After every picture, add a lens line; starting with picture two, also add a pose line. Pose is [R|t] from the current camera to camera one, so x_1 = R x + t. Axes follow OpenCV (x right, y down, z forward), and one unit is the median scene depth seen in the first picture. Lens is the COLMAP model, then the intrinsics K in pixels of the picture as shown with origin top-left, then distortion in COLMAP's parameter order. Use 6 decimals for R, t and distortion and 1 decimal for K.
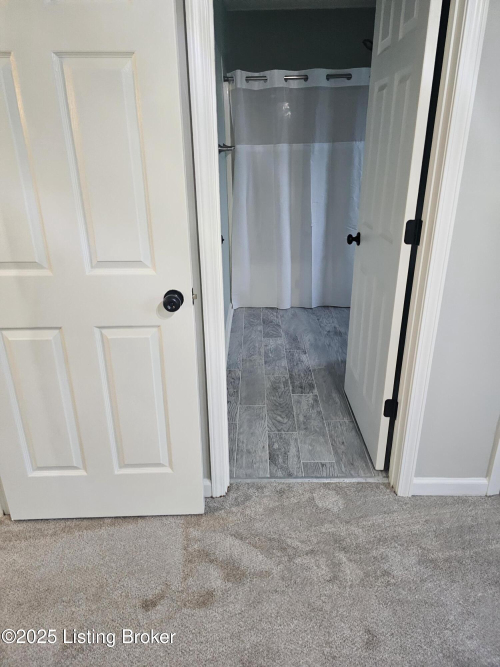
lens RADIAL K [[445.0, 0, 250.0], [0, 445.0, 333.5], [0, 0, 1]] dist [0.052081, -0.046810]
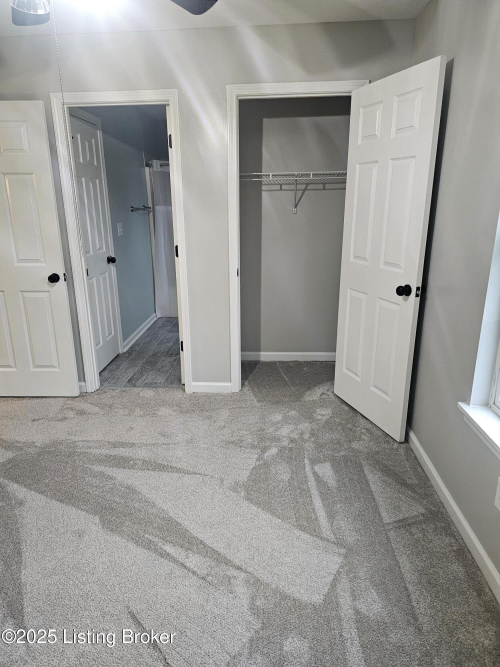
lens RADIAL K [[454.7, 0, 250.0], [0, 454.7, 347.9], [0, 0, 1]] dist [0.061955, -0.049852]
pose [[0.998653, 0.019910, -0.047922, 0.704475], [-0.024031, 0.995918, -0.087007, 0.343118], [0.045994, 0.088041, 0.995054, -0.906973]]
